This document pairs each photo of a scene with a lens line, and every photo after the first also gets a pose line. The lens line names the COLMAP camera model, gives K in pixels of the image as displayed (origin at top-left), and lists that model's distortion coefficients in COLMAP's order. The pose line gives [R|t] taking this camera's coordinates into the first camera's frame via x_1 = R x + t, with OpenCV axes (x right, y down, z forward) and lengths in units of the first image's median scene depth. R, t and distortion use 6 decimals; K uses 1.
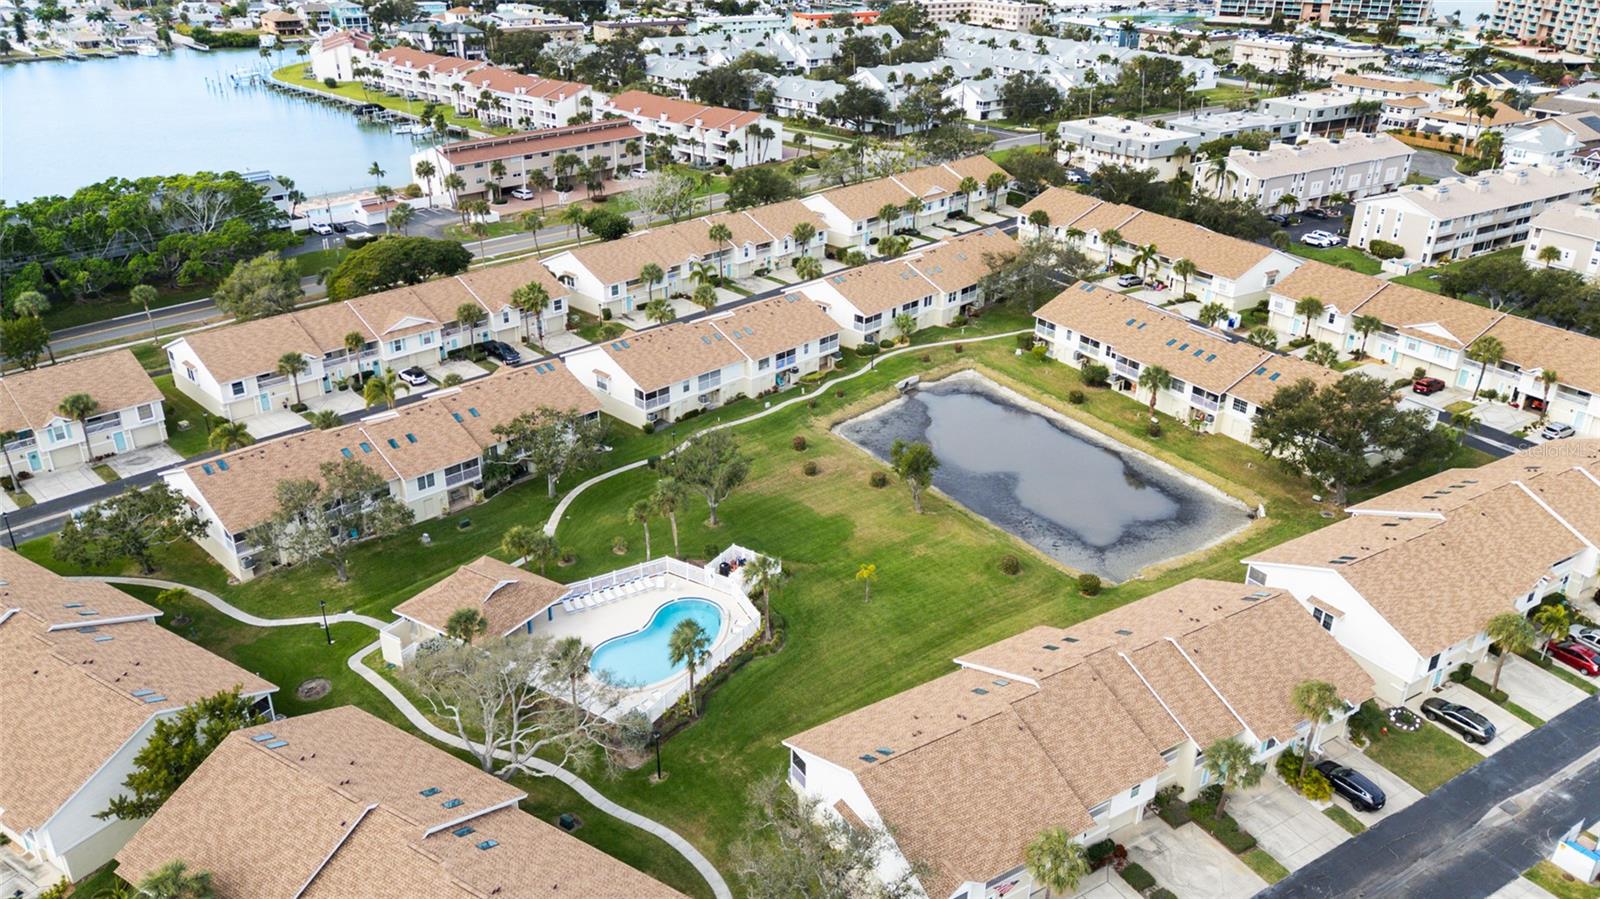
lens RADIAL K [[1155.2, 0, 800.0], [0, 1155.2, 449.5], [0, 0, 1]] dist [0.106846, -0.118463]
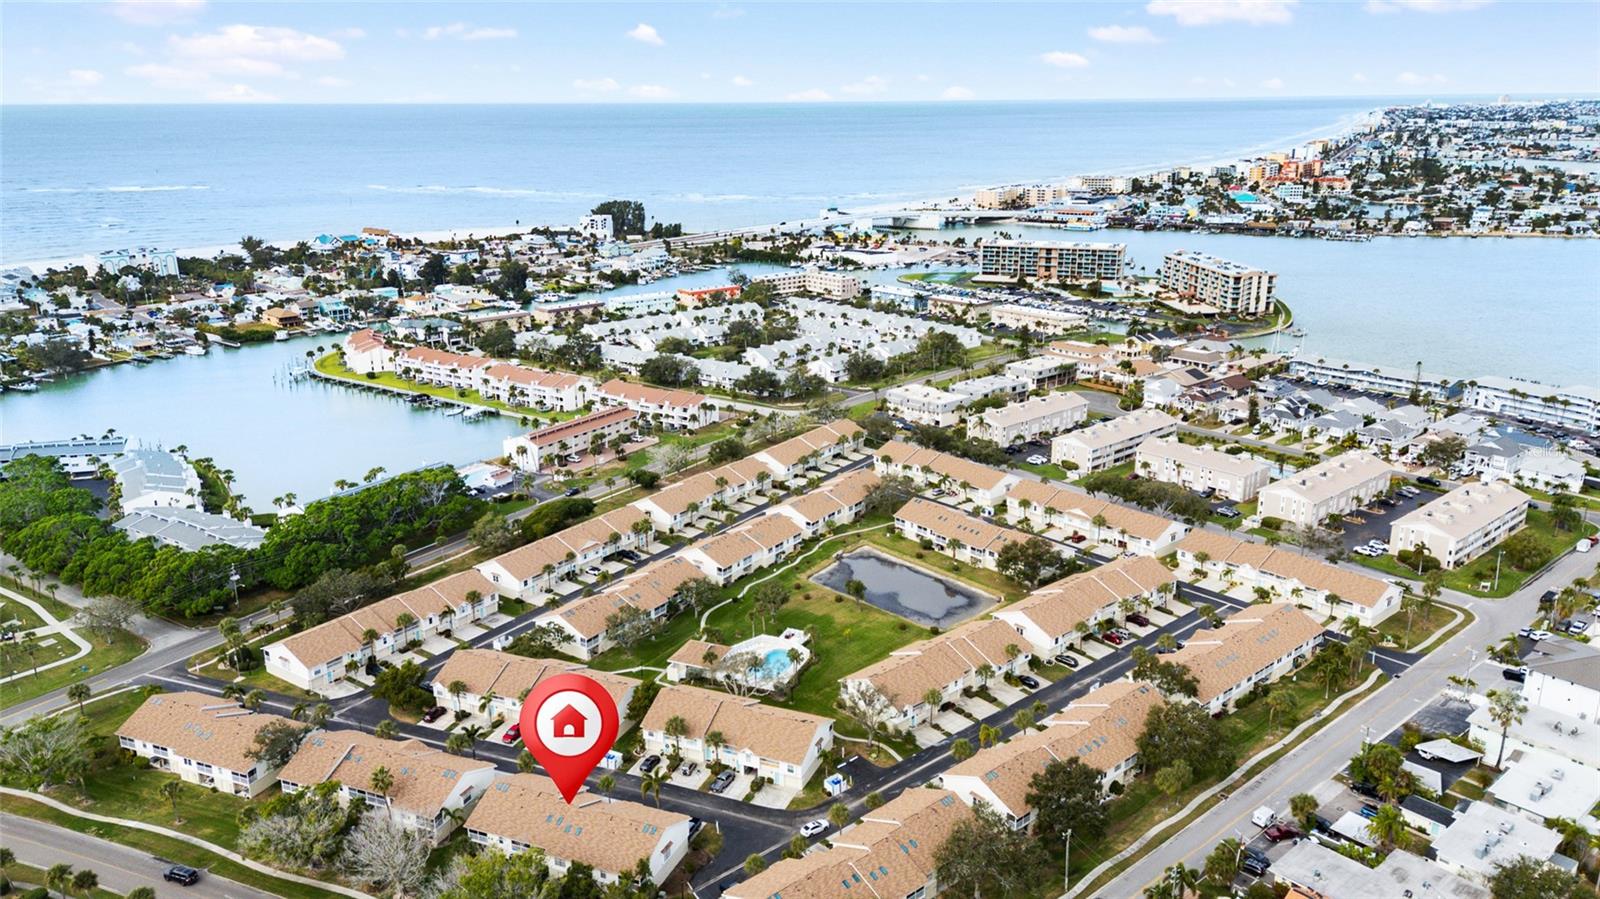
lens RADIAL K [[1155.2, 0, 800.0], [0, 1155.2, 449.5], [0, 0, 1]] dist [0.106846, -0.118463]
pose [[0.986625, -0.061936, 0.150783, -0.241933], [0.084222, 0.985660, -0.146222, 0.046852], [-0.139564, 0.156966, 0.977693, -0.907320]]
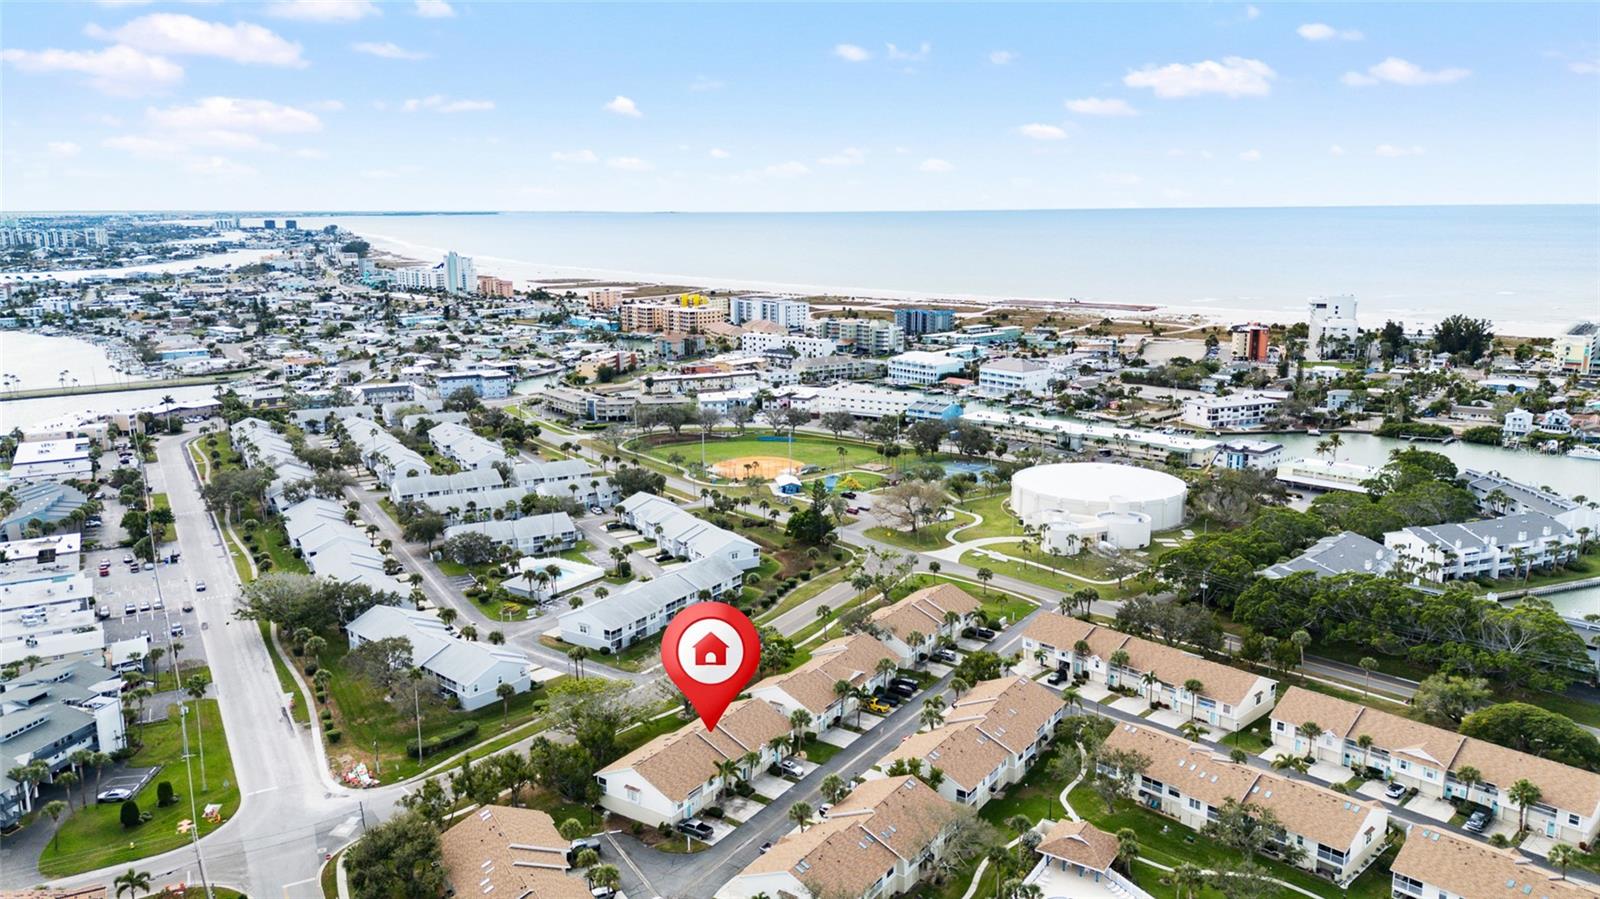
lens RADIAL K [[1155.2, 0, 800.0], [0, 1155.2, 449.5], [0, 0, 1]] dist [0.106846, -0.118463]
pose [[-0.023900, 0.195480, -0.980416, 0.787466], [-0.430532, 0.883082, 0.186569, -0.315776], [0.902259, 0.426560, 0.063055, 0.156016]]
